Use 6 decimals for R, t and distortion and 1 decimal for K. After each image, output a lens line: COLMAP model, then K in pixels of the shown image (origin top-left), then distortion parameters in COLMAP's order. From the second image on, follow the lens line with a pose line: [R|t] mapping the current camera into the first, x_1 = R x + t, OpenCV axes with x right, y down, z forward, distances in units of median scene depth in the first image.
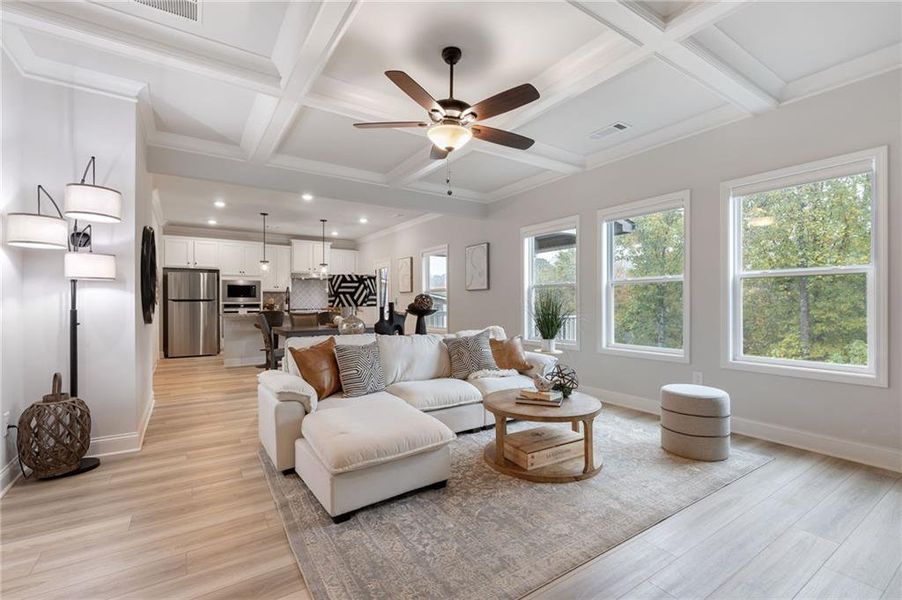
lens RADIAL K [[403.9, 0, 454.0], [0, 403.9, 302.2], [0, 0, 1]] dist [0.003032, -0.001413]
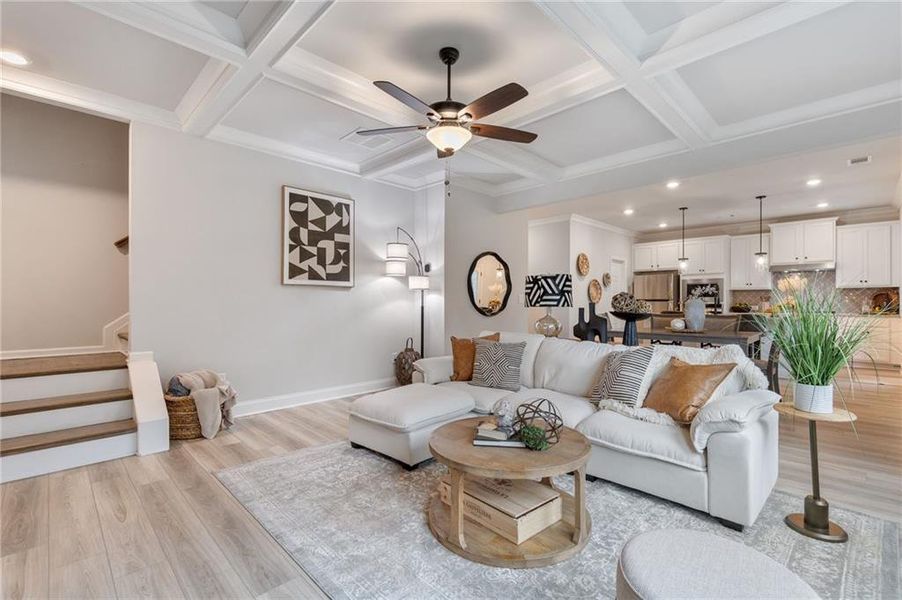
lens RADIAL K [[403.9, 0, 453.3], [0, 403.9, 300.2], [0, 0, 1]] dist [0.003032, -0.001413]
pose [[0.185659, -0.002812, -0.982610, 0.565394], [-0.000907, 0.999995, -0.003034, -0.001814], [0.982614, 0.001455, 0.185655, 0.477484]]
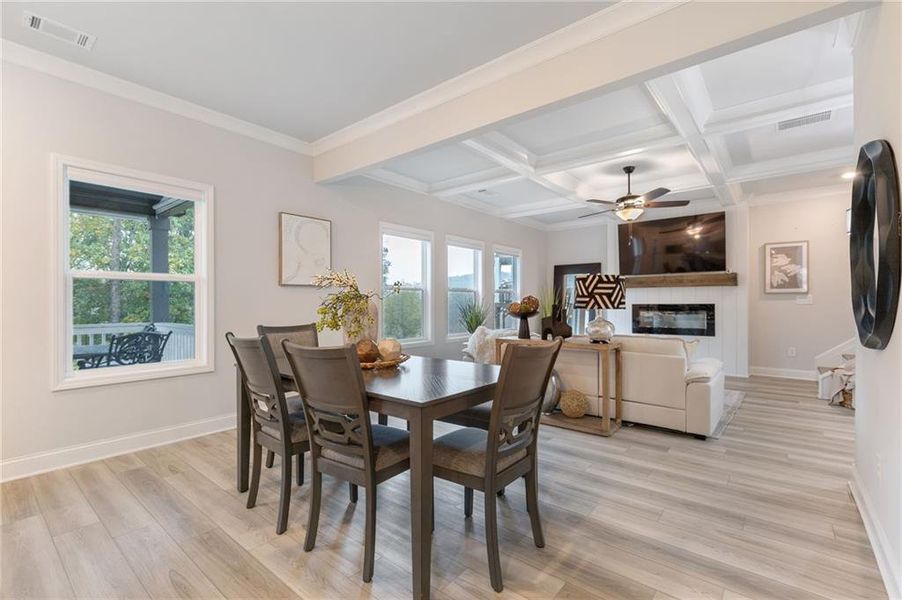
lens RADIAL K [[403.9, 0, 449.4], [0, 403.9, 303.2], [0, 0, 1]] dist [0.003032, -0.001413]
pose [[-0.283289, 0.003086, 0.959030, -0.853873], [0.002137, 0.999994, -0.002587, -0.000146], [-0.959032, 0.001317, -0.283294, 1.306227]]
